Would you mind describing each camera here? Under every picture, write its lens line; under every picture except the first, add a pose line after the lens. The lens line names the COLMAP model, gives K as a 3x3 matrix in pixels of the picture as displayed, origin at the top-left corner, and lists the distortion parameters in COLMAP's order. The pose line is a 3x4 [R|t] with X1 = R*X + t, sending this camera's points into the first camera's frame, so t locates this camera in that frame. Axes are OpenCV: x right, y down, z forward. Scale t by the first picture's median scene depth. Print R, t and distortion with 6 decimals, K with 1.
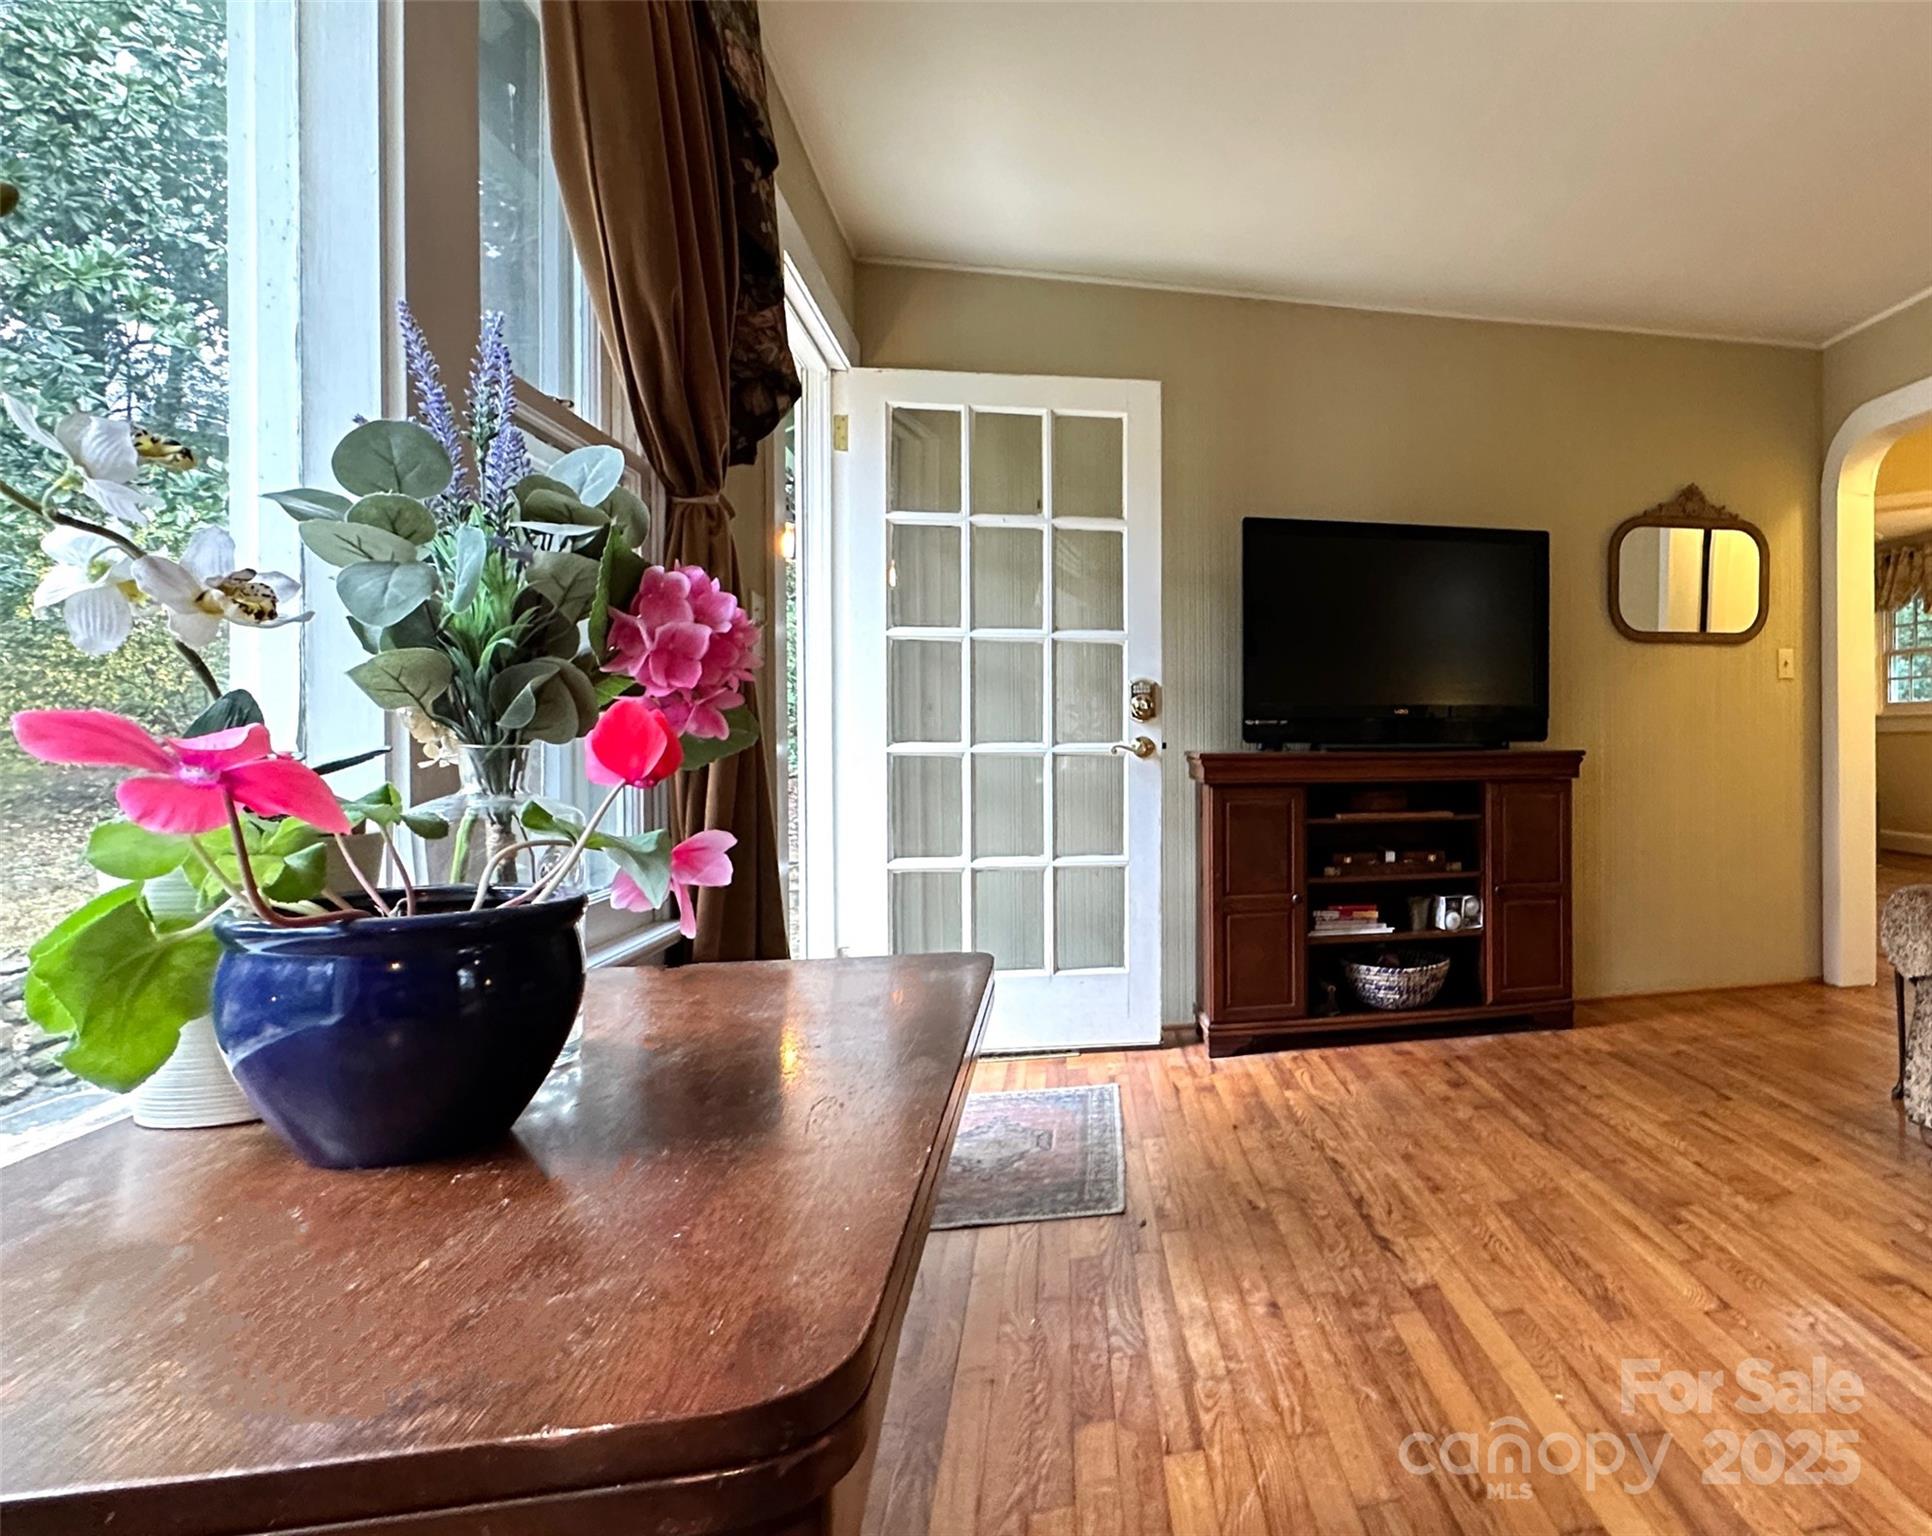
lens RADIAL K [[1189.9, 0, 965.3], [0, 1189.9, 759.2], [0, 0, 1]] dist [-0.006971, -0.000662]
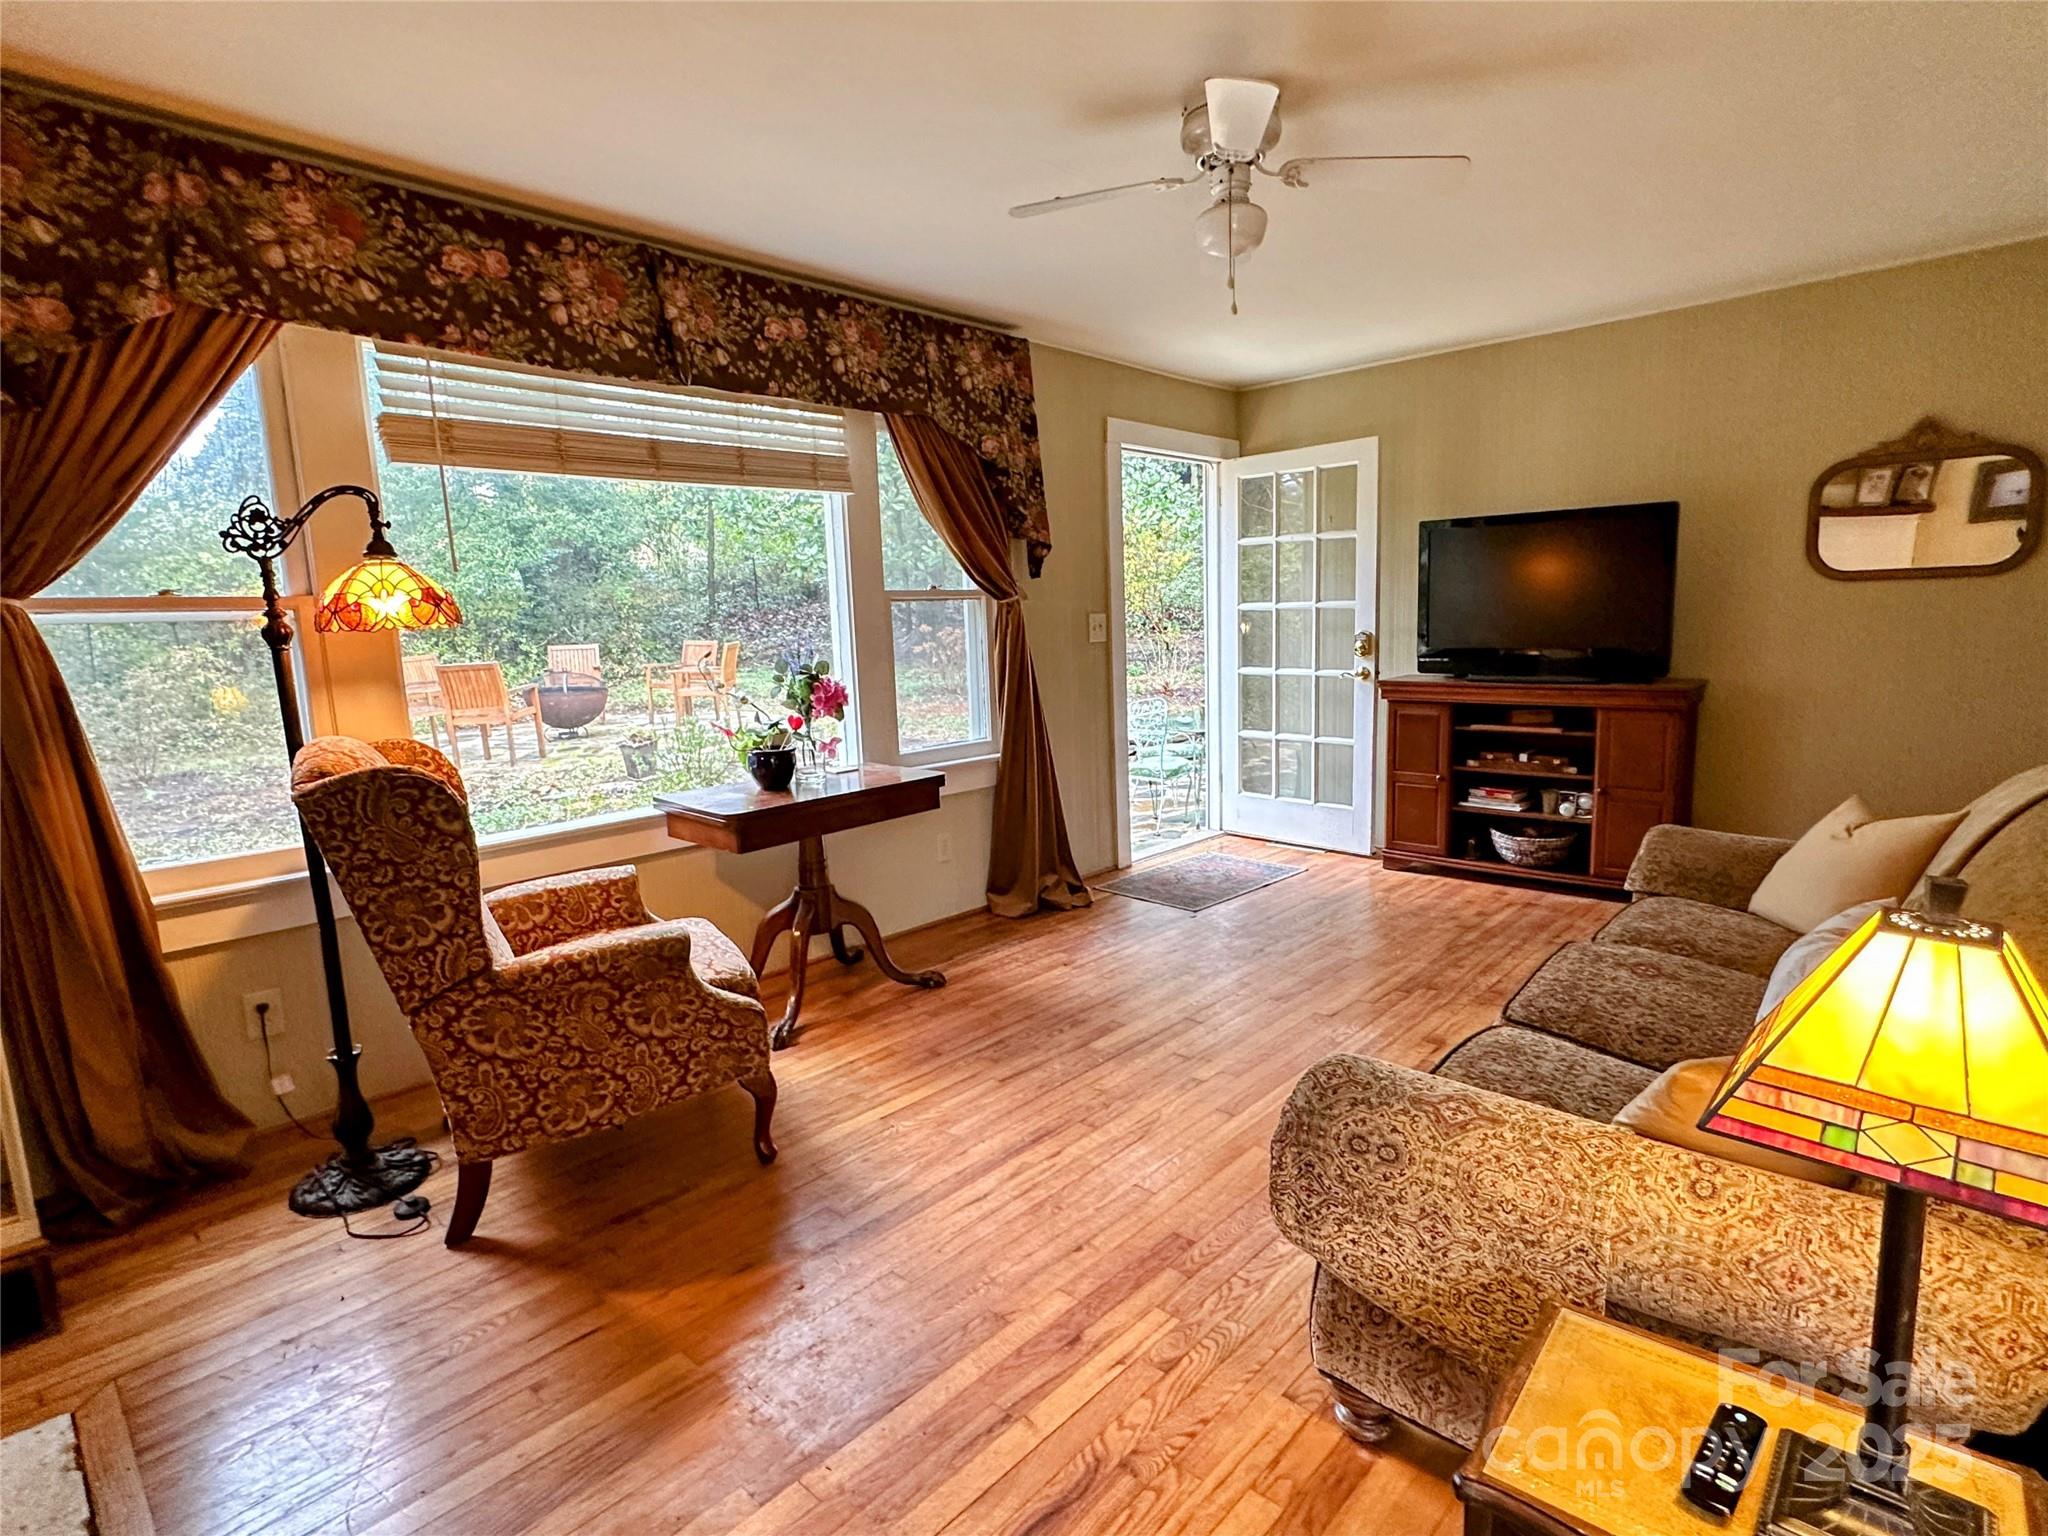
lens RADIAL K [[1027.9, 0, 1033.5], [0, 1027.9, 750.9], [0, 0, 1]] dist [-0.002225, -0.000422]
pose [[0.532134, 0.100784, -0.840640, 1.081465], [0.032326, 0.989747, 0.139123, -0.113362], [0.846042, -0.101207, 0.523421, -0.111245]]
